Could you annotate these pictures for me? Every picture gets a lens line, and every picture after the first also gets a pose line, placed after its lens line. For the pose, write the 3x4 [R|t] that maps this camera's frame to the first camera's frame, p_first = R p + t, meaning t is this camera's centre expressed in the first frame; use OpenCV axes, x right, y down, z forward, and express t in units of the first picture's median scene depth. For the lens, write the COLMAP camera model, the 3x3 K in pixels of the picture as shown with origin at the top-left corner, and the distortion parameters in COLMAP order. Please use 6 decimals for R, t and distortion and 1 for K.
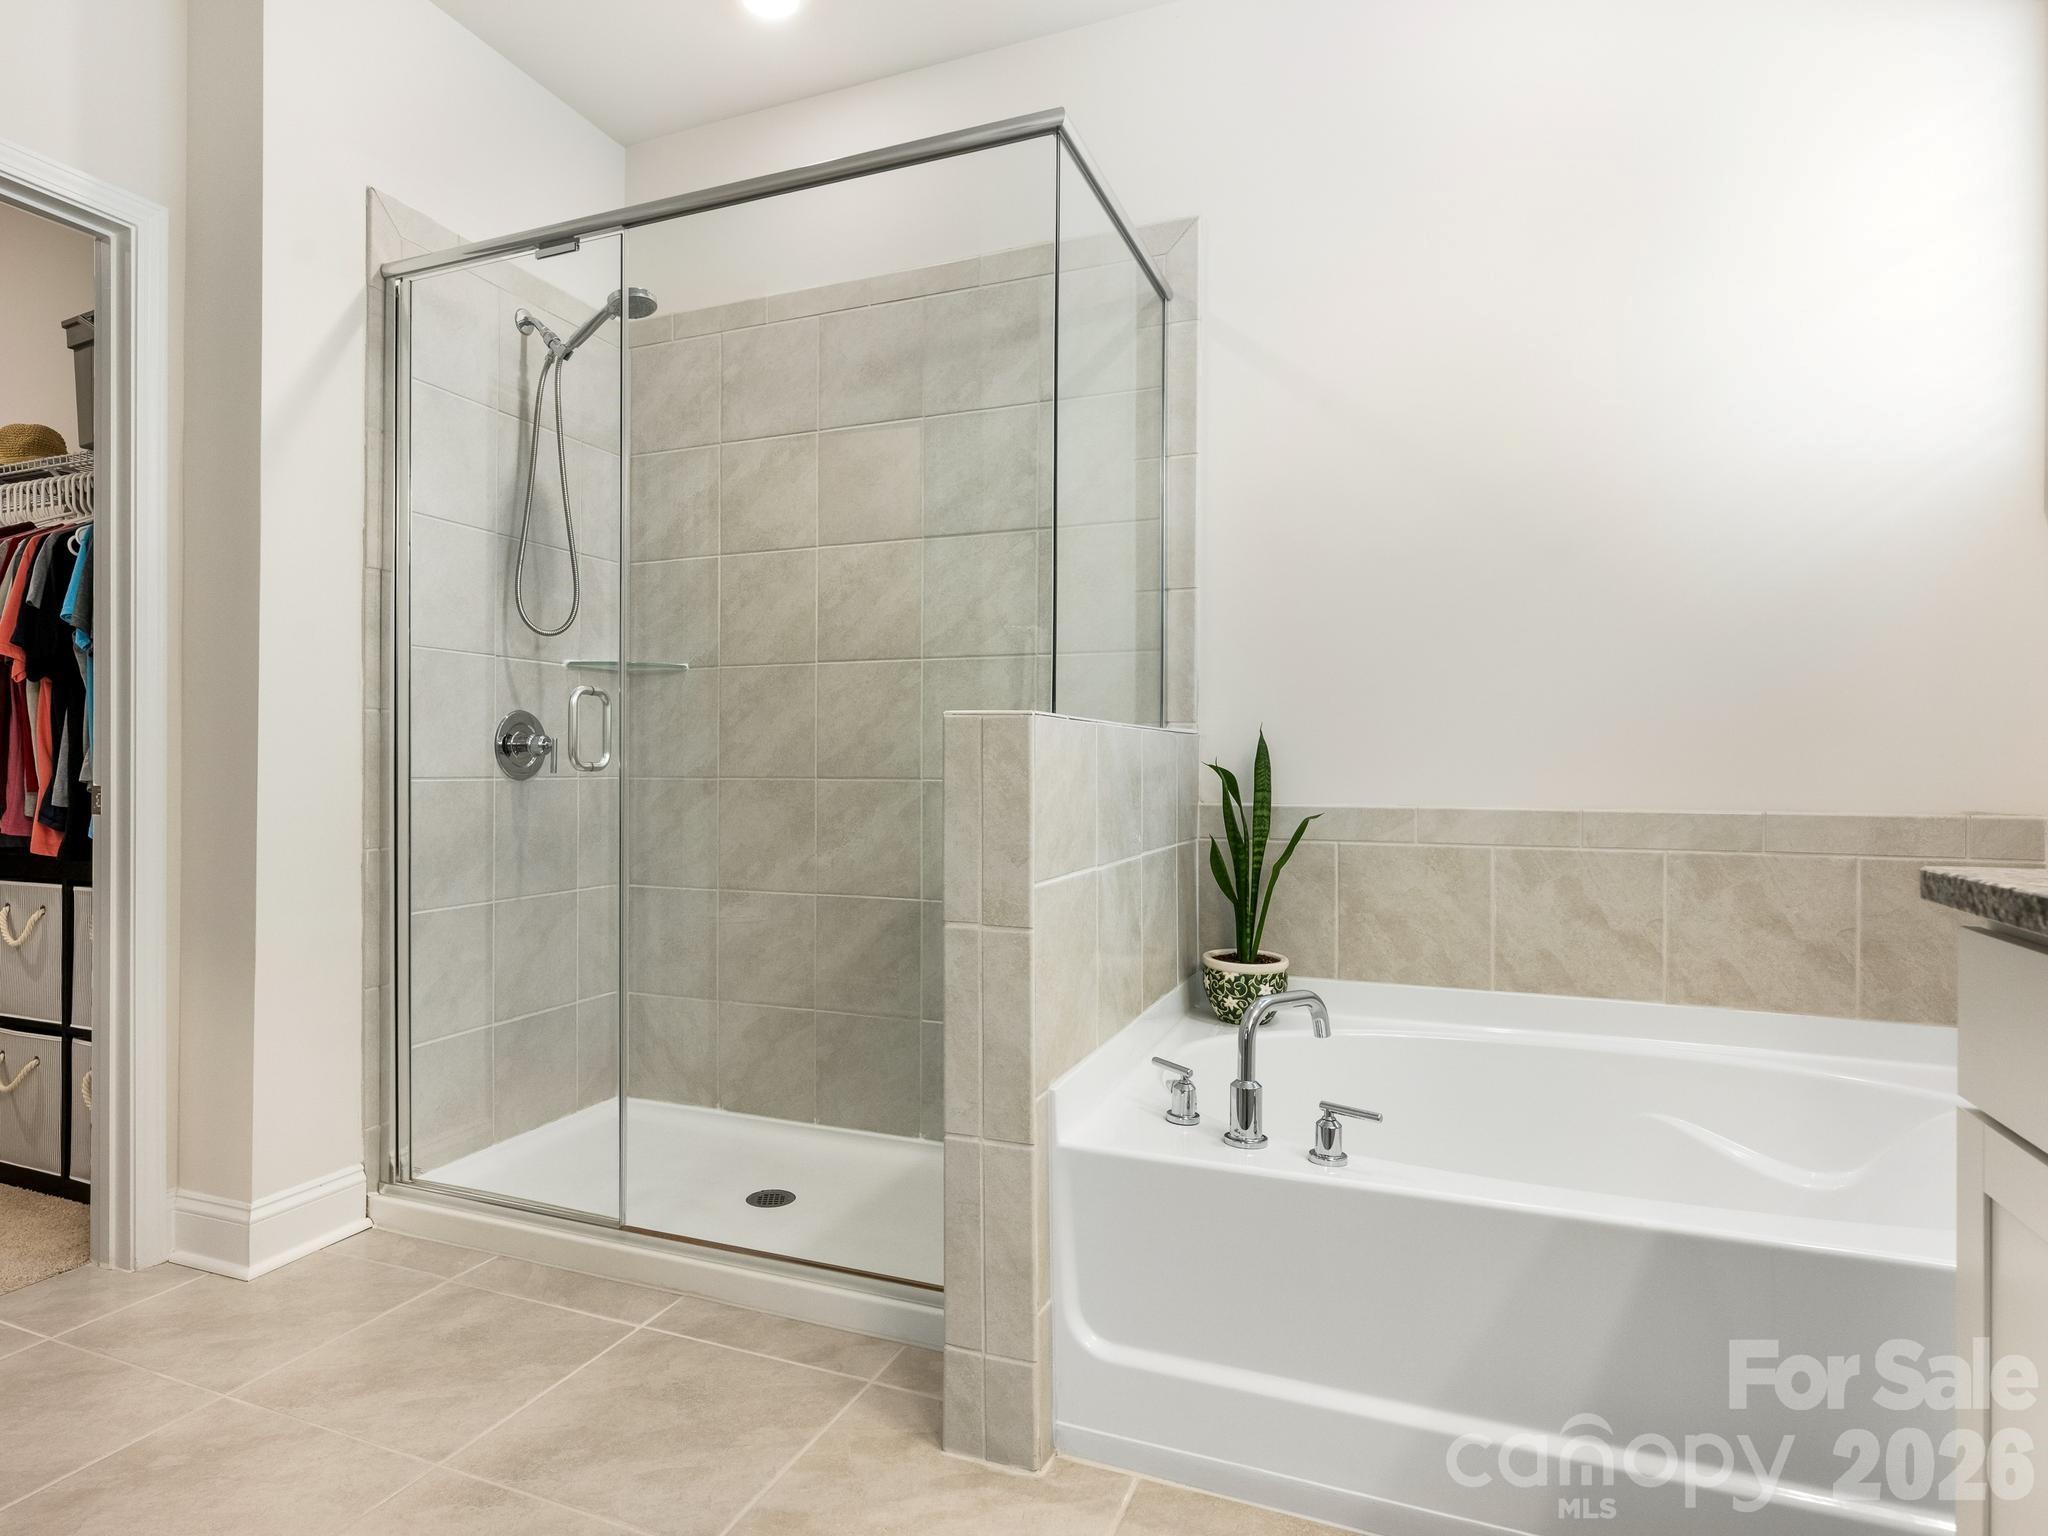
lens RADIAL K [[1173.1, 0, 1014.6], [0, 1173.1, 770.9], [0, 0, 1]] dist [0.005991, 0.000650]
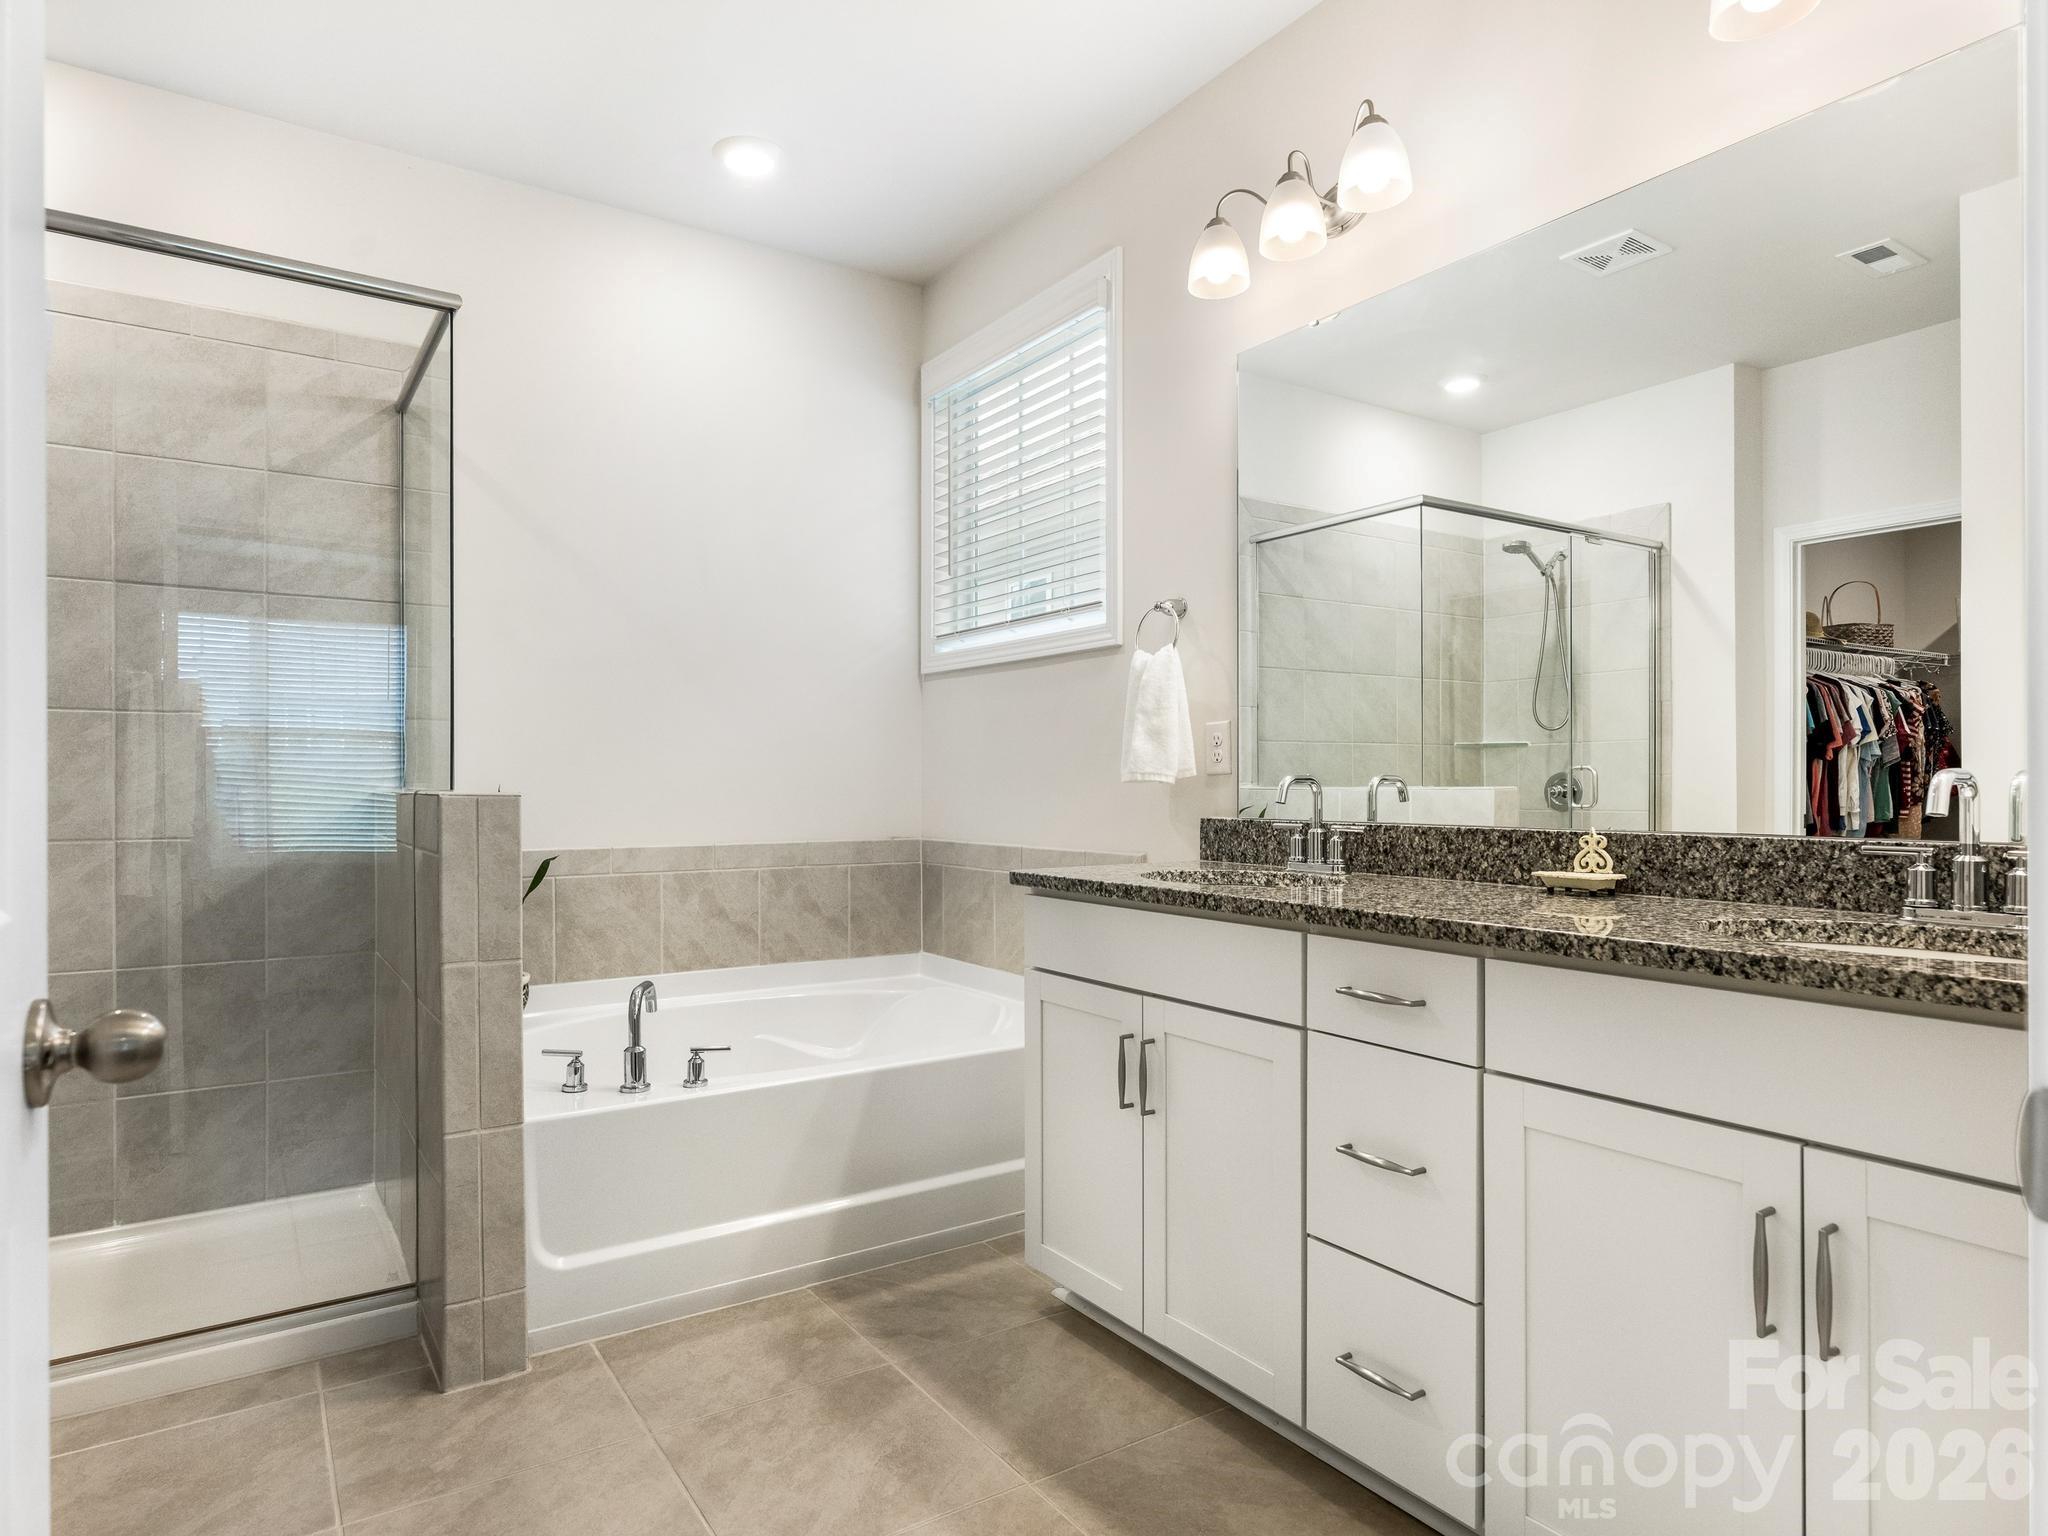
lens RADIAL K [[1173.1, 0, 1014.6], [0, 1173.1, 770.9], [0, 0, 1]] dist [0.005991, 0.000650]
pose [[0.528559, 0.008729, 0.848852, -0.629956], [0.000336, 0.999945, -0.010491, -0.048073], [-0.848897, 0.005830, 0.528527, -0.129389]]
